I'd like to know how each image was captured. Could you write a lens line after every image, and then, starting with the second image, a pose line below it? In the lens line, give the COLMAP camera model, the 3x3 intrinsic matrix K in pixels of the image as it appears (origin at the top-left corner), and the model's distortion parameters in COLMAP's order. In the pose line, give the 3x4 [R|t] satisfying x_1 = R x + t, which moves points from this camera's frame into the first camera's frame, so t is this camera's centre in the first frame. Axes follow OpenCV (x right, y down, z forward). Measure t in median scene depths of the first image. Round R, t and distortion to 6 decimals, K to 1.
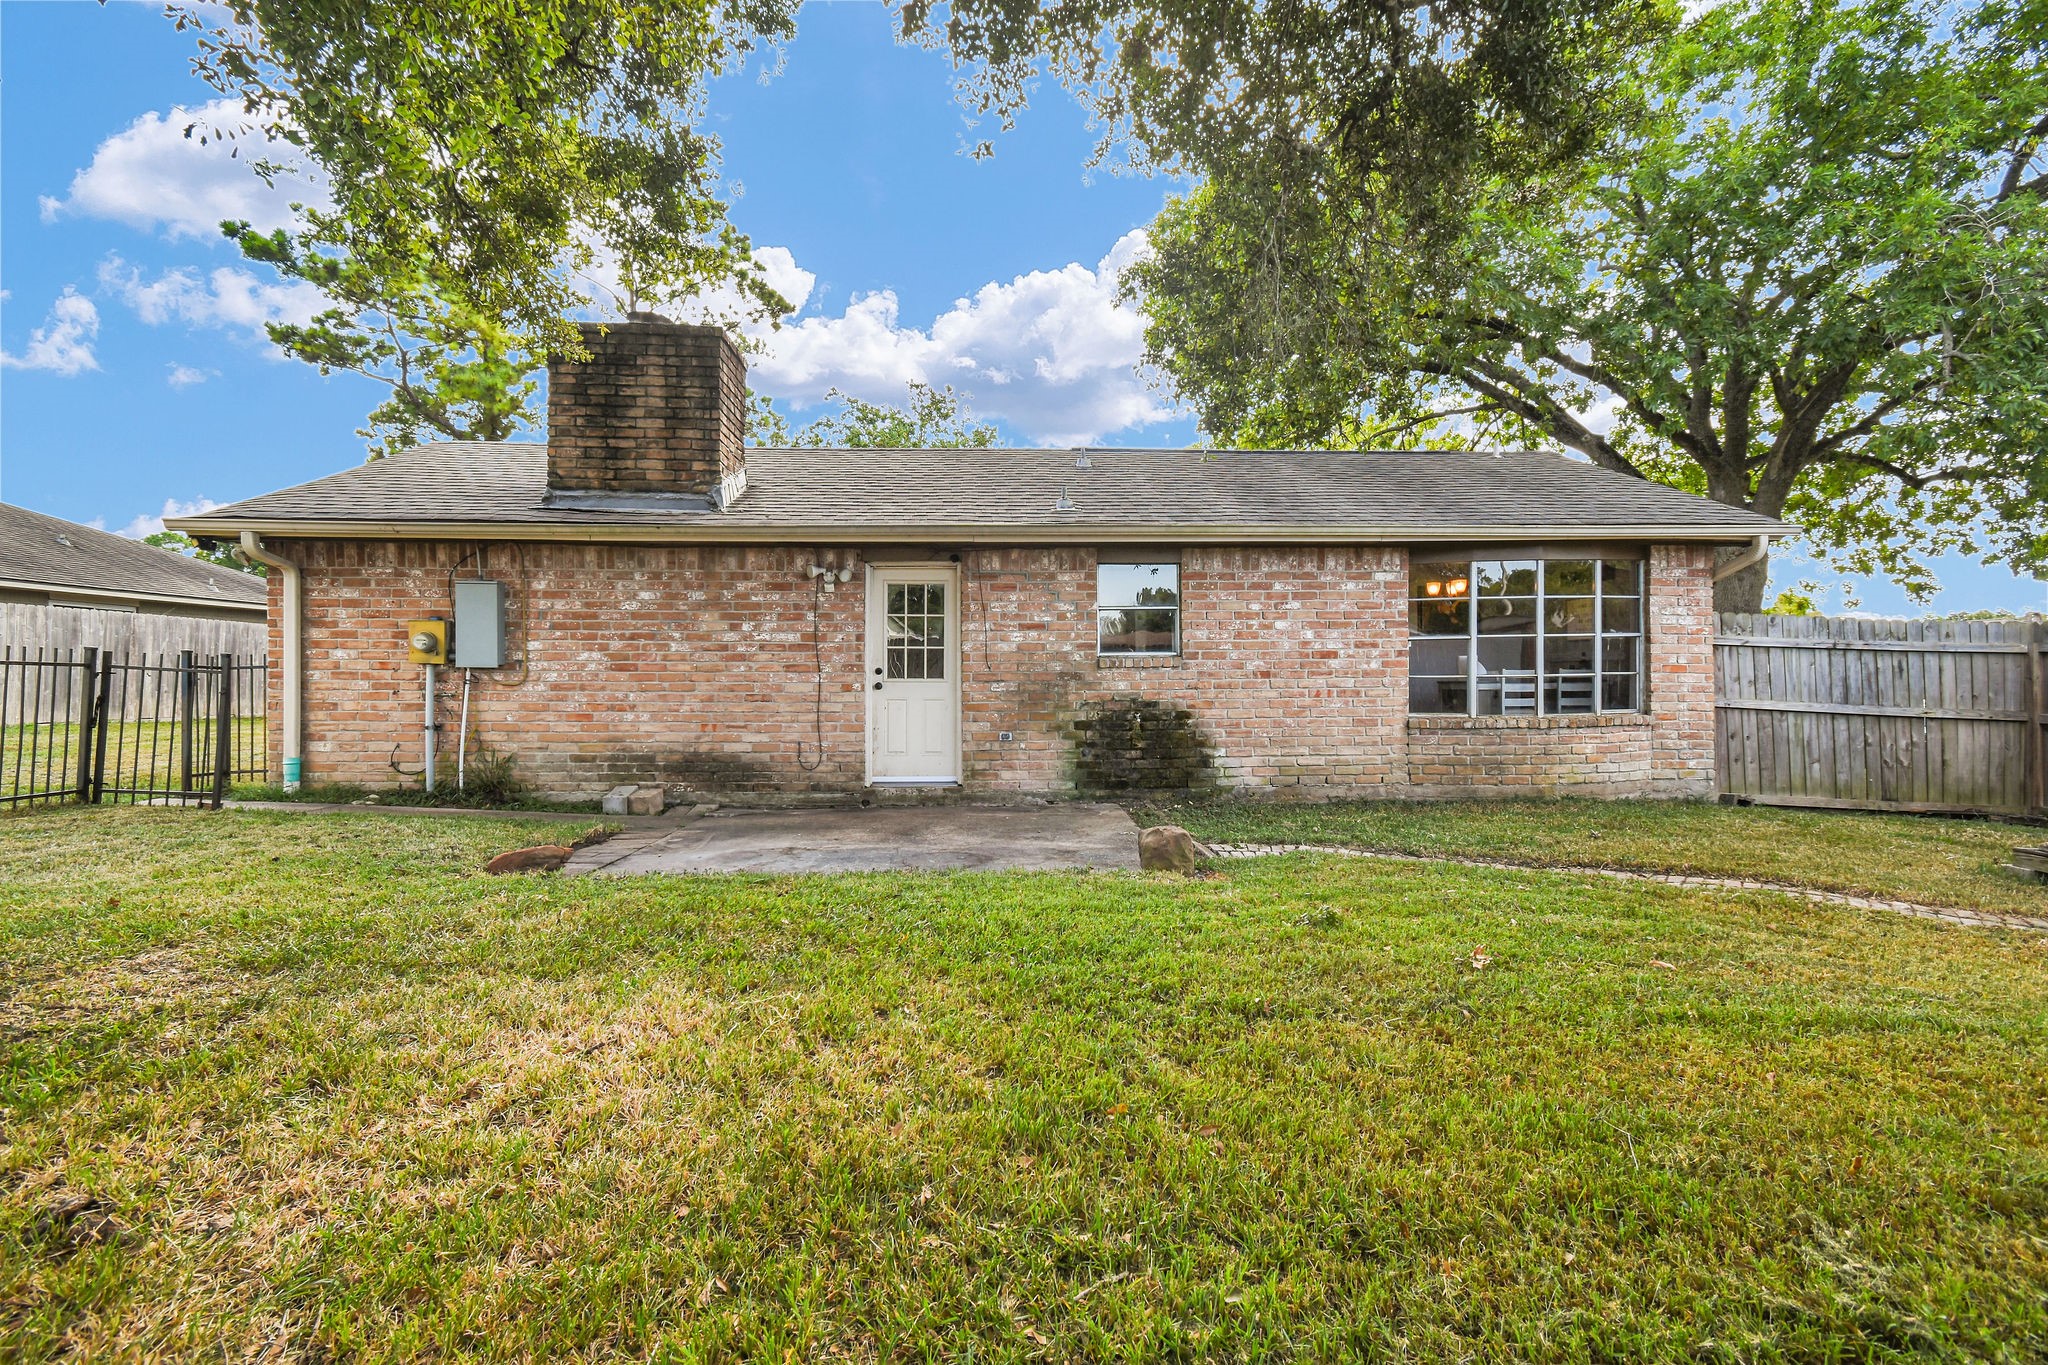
lens RADIAL K [[896.7, 0, 1013.4], [0, 896.7, 672.7], [0, 0, 1]] dist [0.001937, 0.000134]
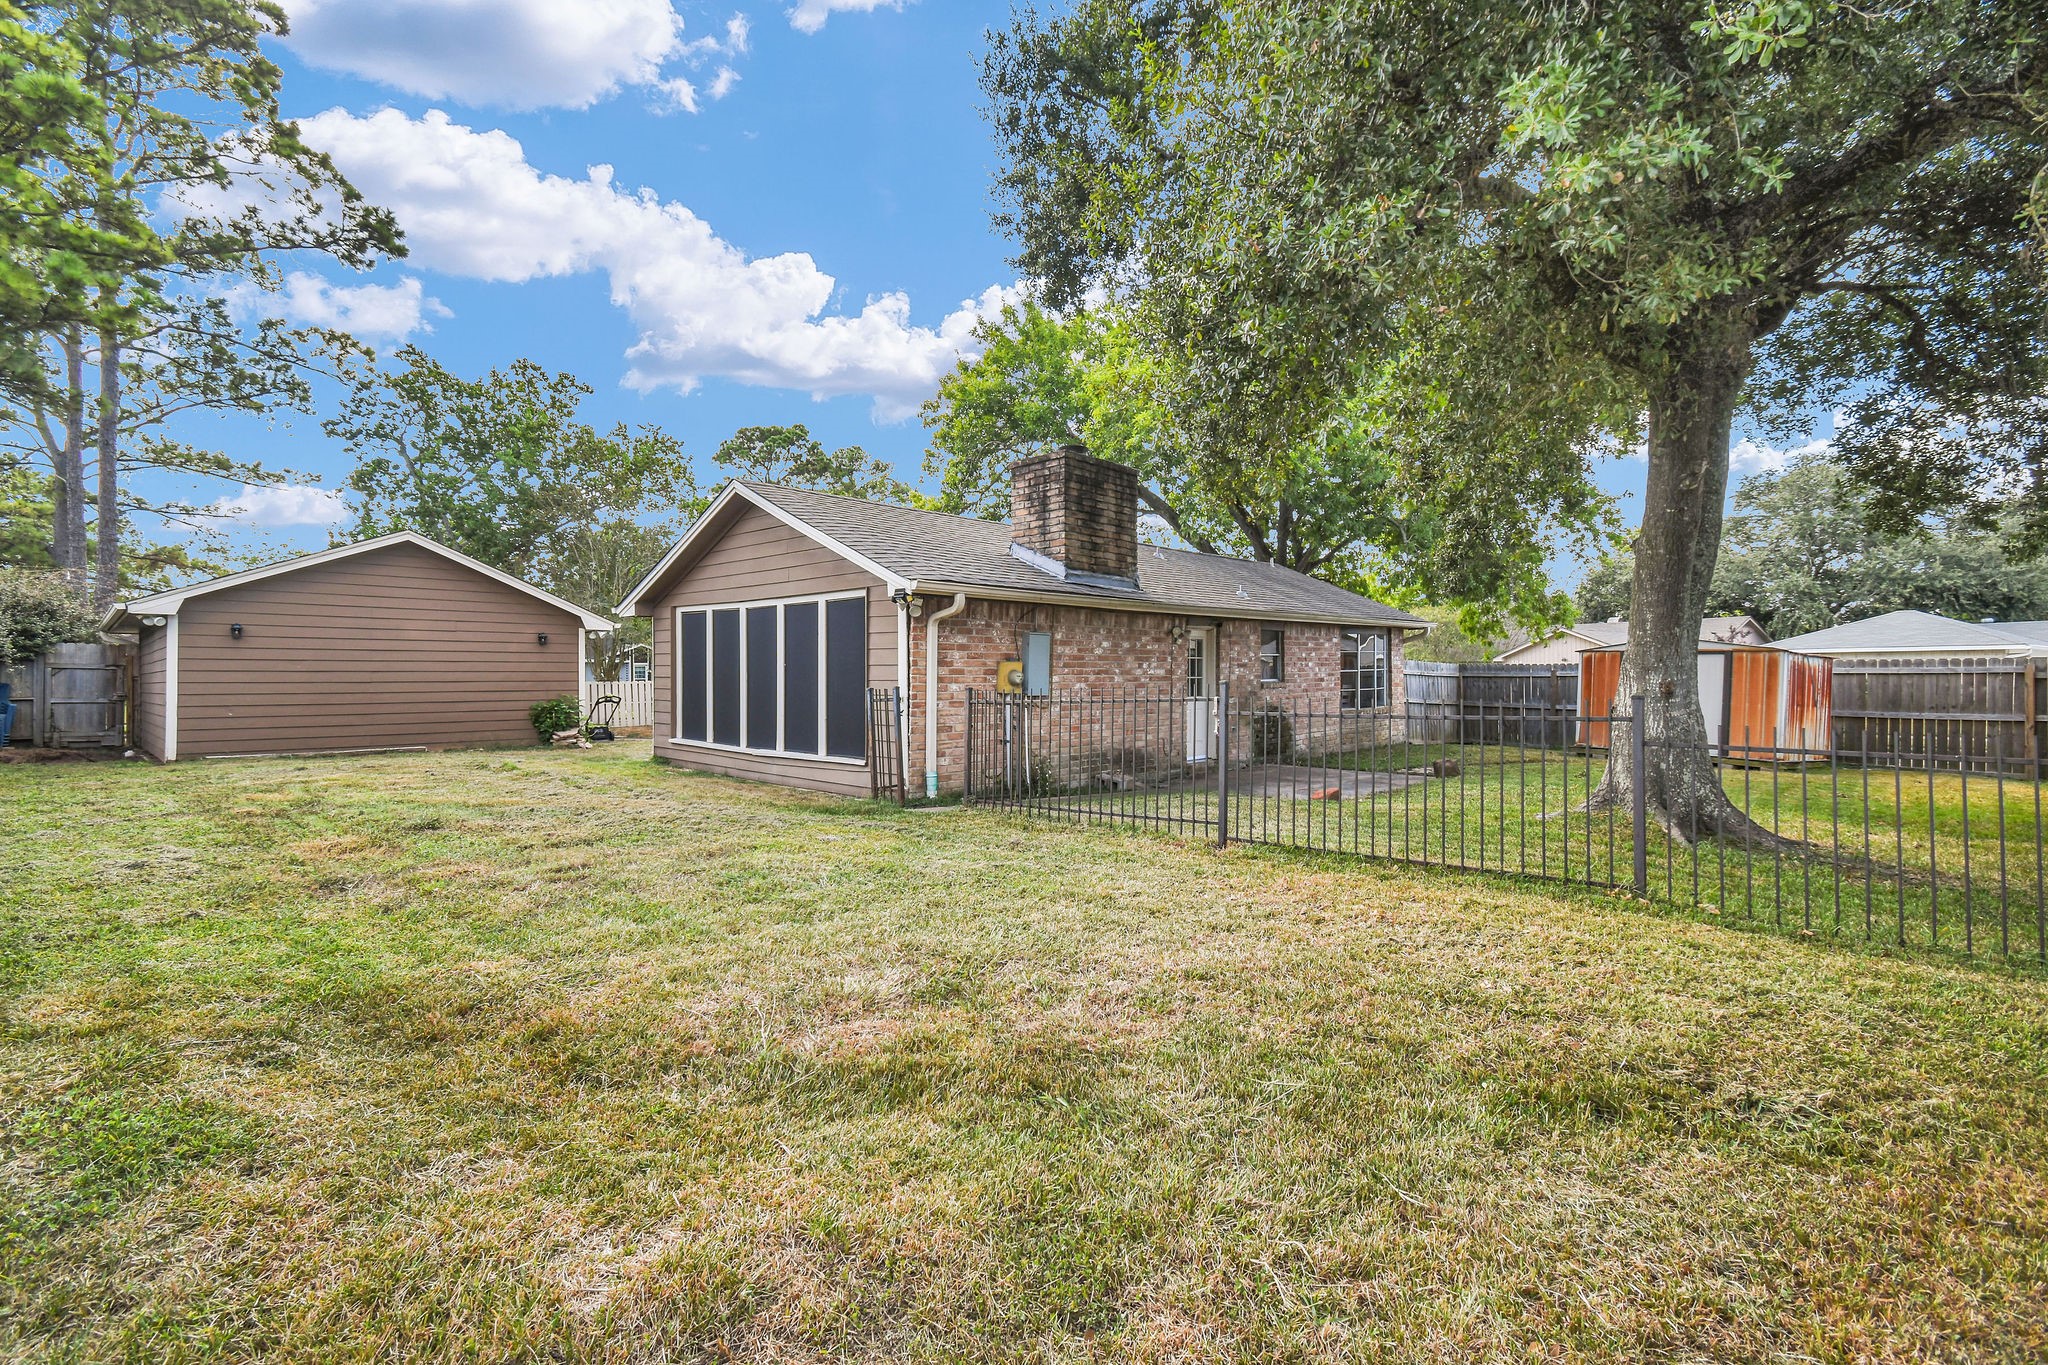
lens RADIAL K [[913.7, 0, 1054.4], [0, 913.7, 671.8], [0, 0, 1]] dist [0.000396, -0.000562]
pose [[0.728345, -0.002213, 0.685207, -1.500660], [0.001106, 0.999997, 0.002054, -0.044151], [-0.685209, -0.000738, 0.728346, -0.036109]]
